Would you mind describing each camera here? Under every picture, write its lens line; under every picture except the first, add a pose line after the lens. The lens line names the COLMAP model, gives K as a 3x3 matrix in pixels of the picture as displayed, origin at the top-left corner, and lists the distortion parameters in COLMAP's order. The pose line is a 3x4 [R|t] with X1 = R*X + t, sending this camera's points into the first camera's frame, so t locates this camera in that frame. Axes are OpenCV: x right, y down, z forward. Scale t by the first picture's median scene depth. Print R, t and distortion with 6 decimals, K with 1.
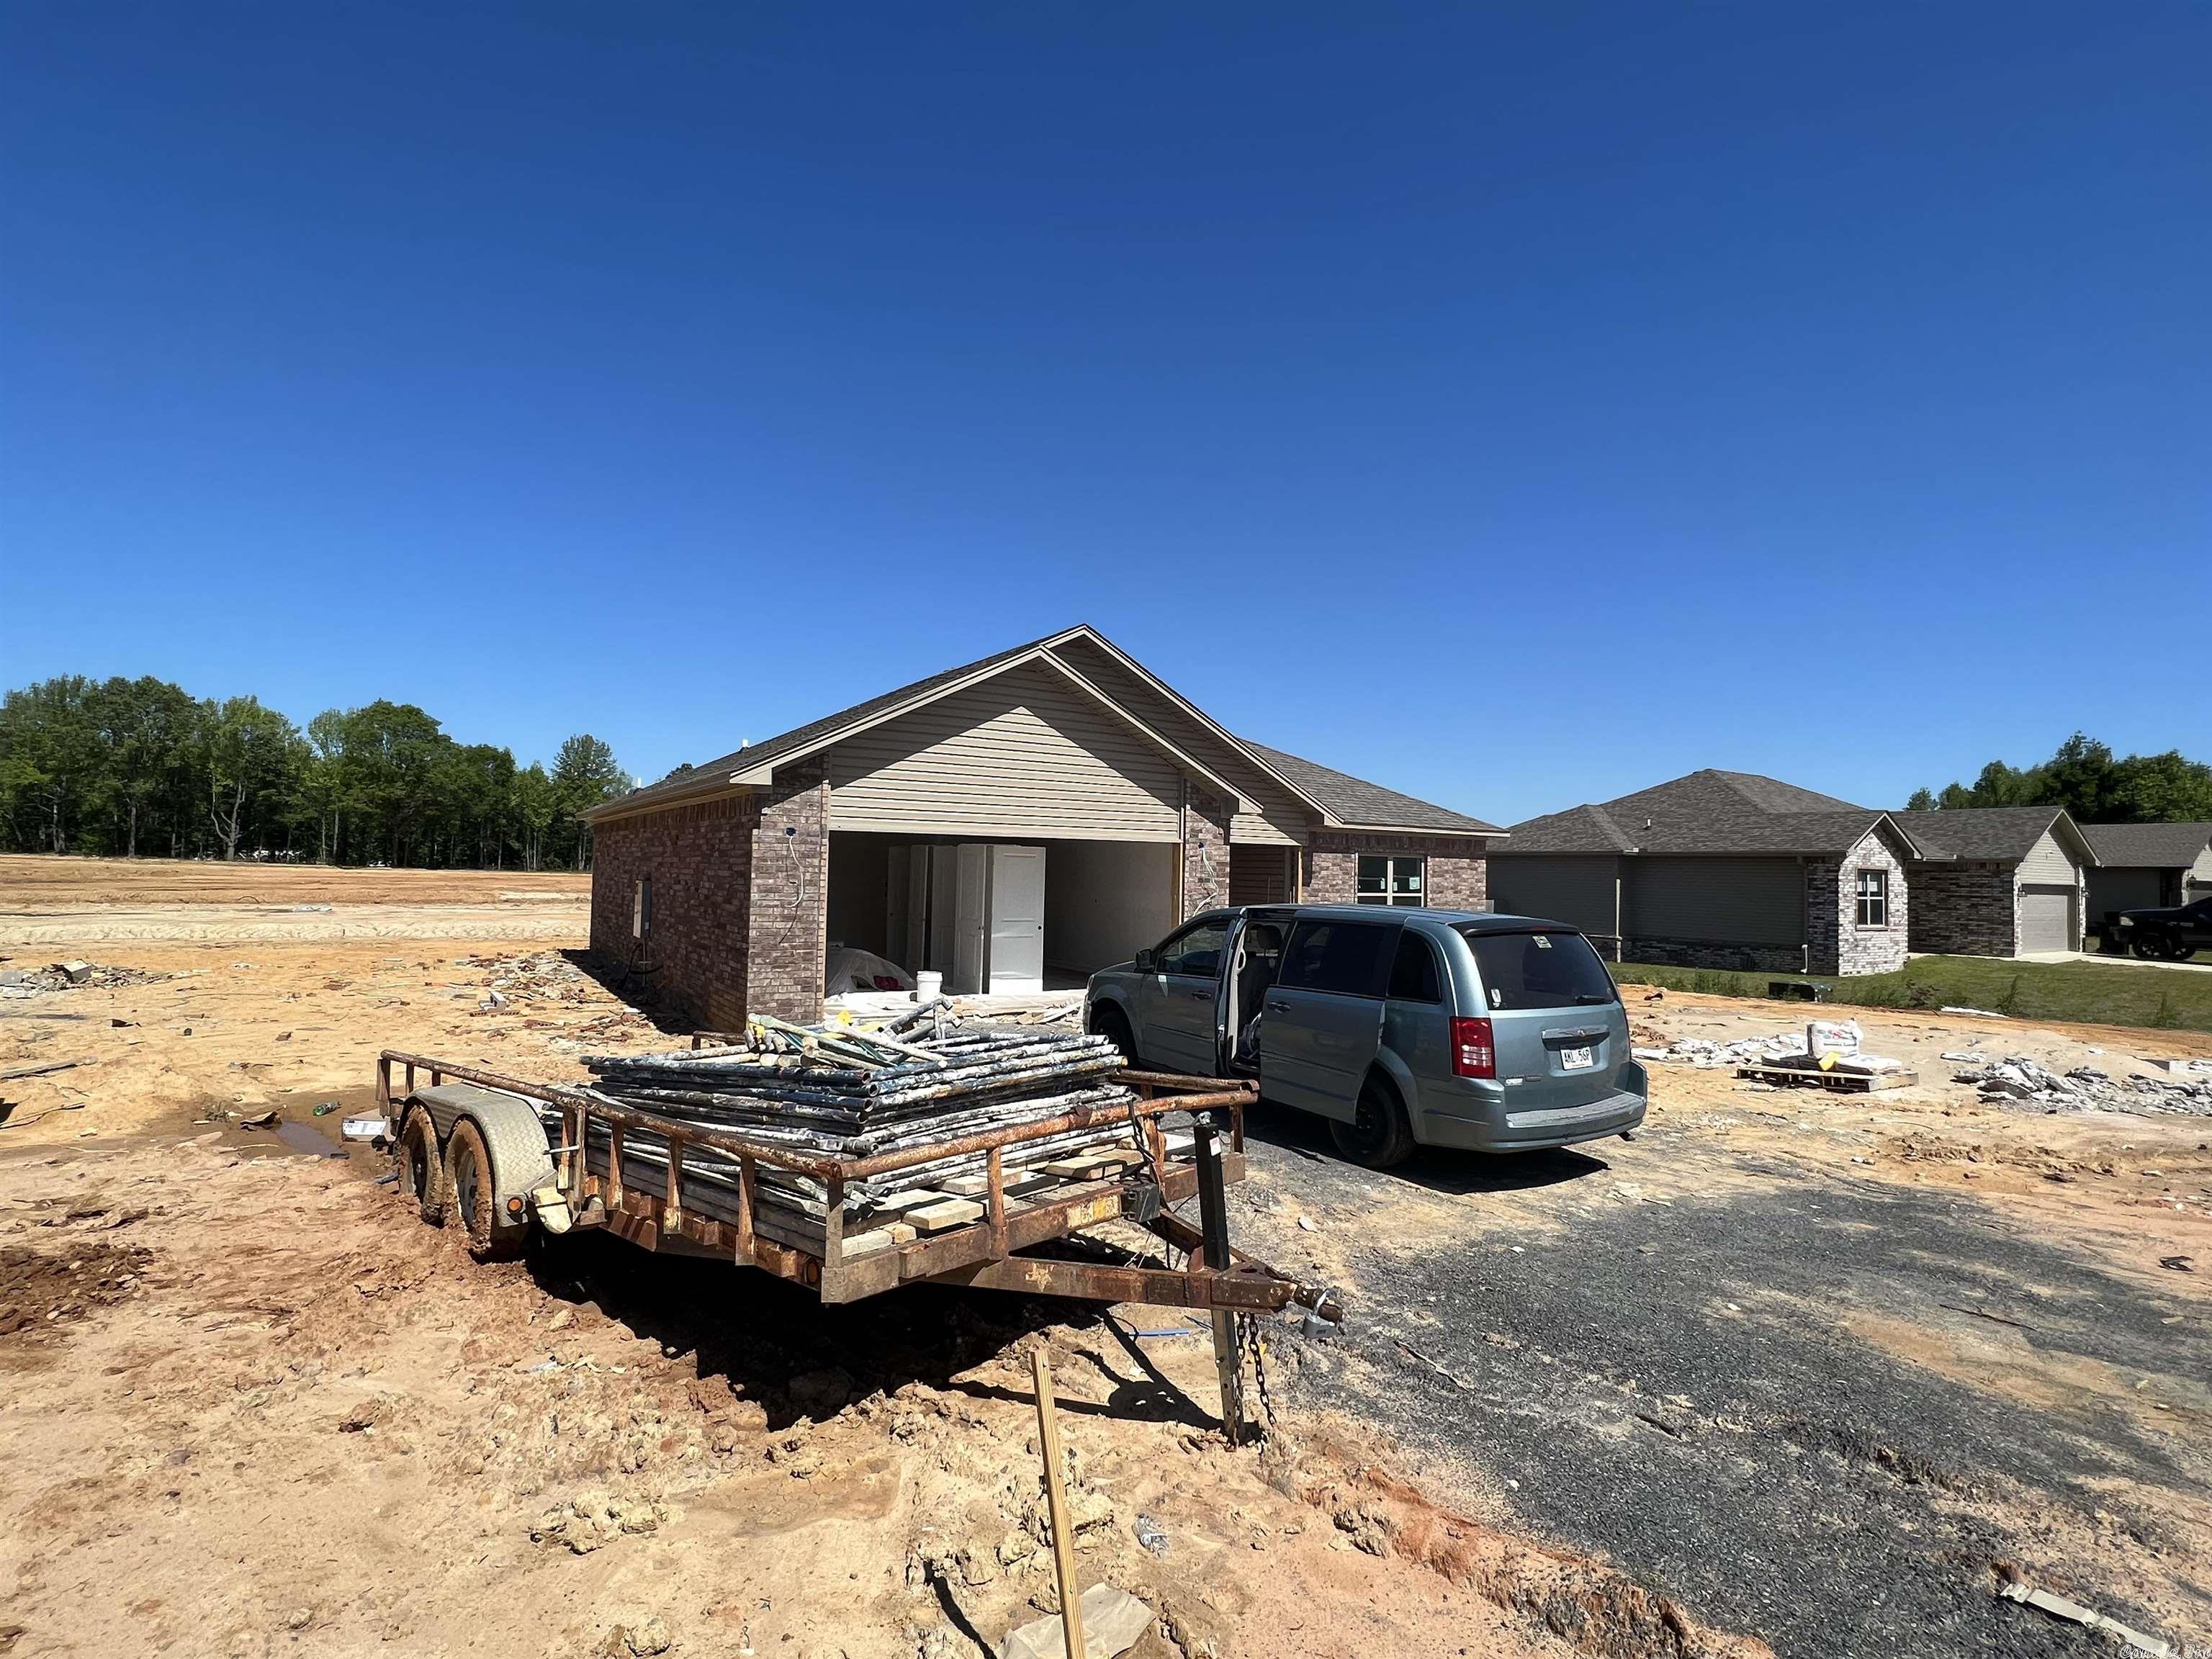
lens RADIAL K [[1042.0, 0, 1106.0], [0, 1042.0, 829.5], [0, 0, 1]] dist [0.000370, 0.000009]
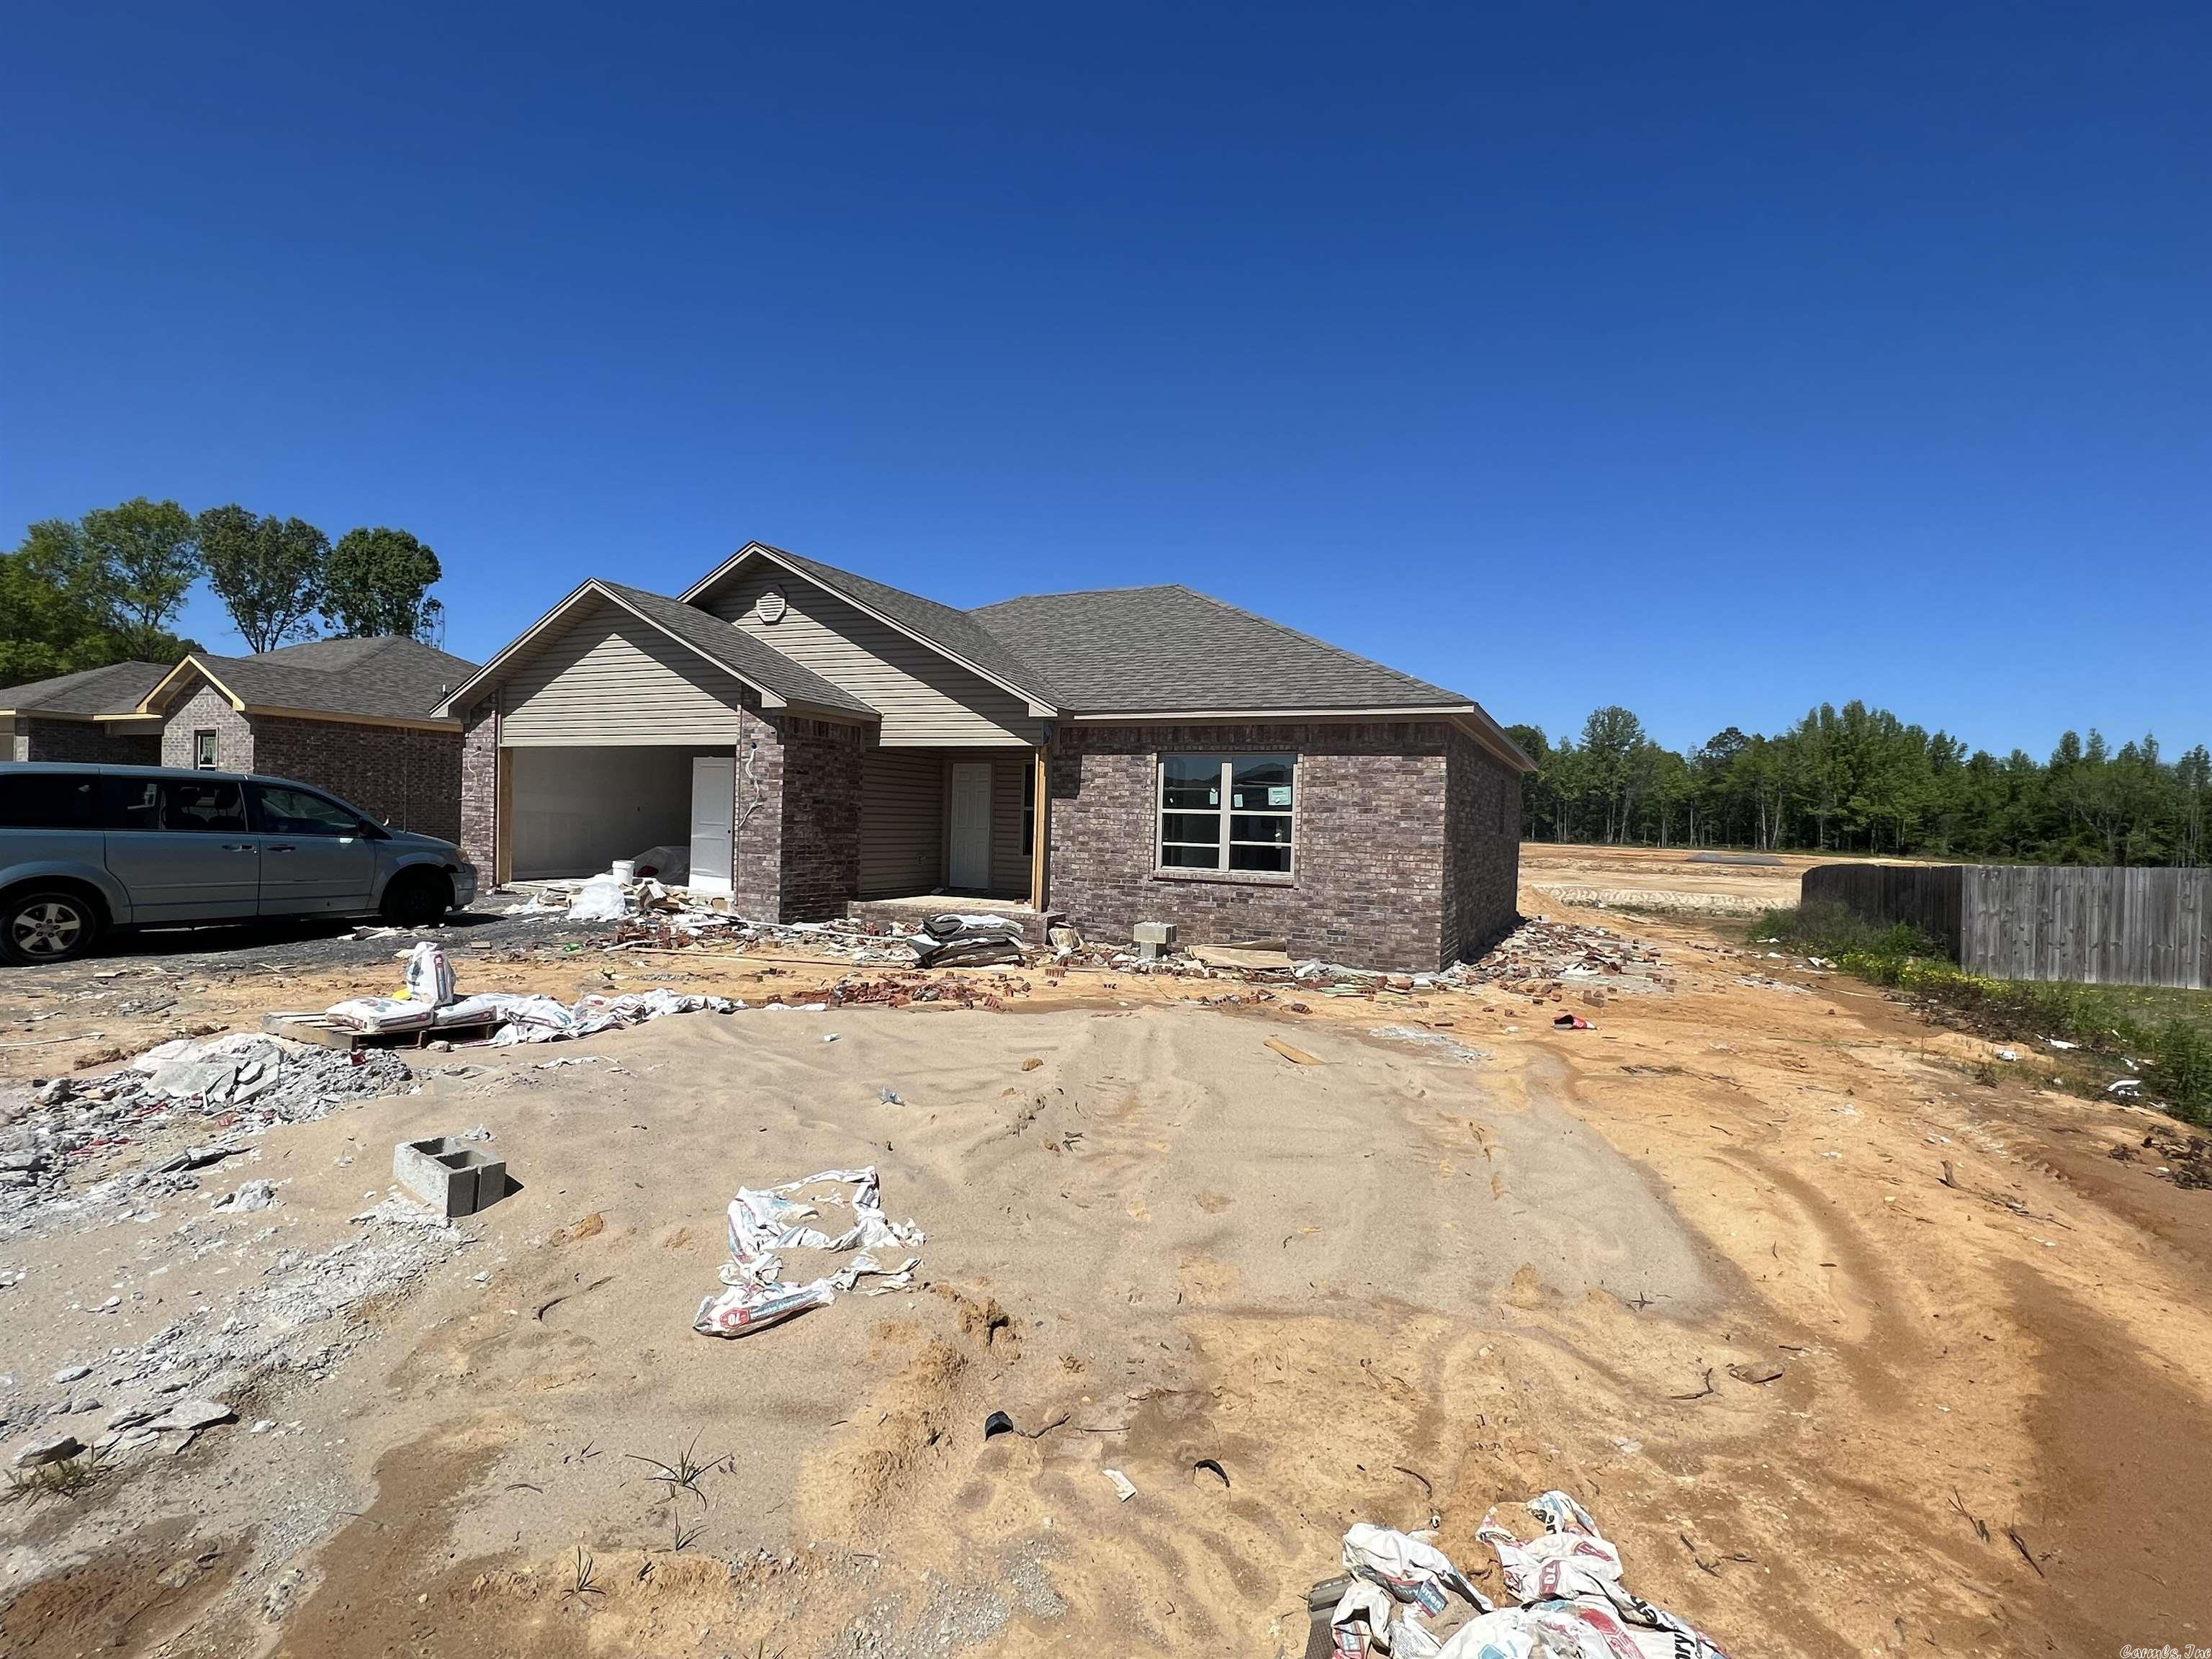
lens RADIAL K [[1042.0, 0, 1106.0], [0, 1042.0, 829.5], [0, 0, 1]] dist [0.000370, 0.000009]
pose [[0.530228, 0.001846, -0.847853, 0.808026], [0.015273, 0.999815, 0.011728, 0.064401], [0.847718, -0.019168, 0.530101, 0.571657]]
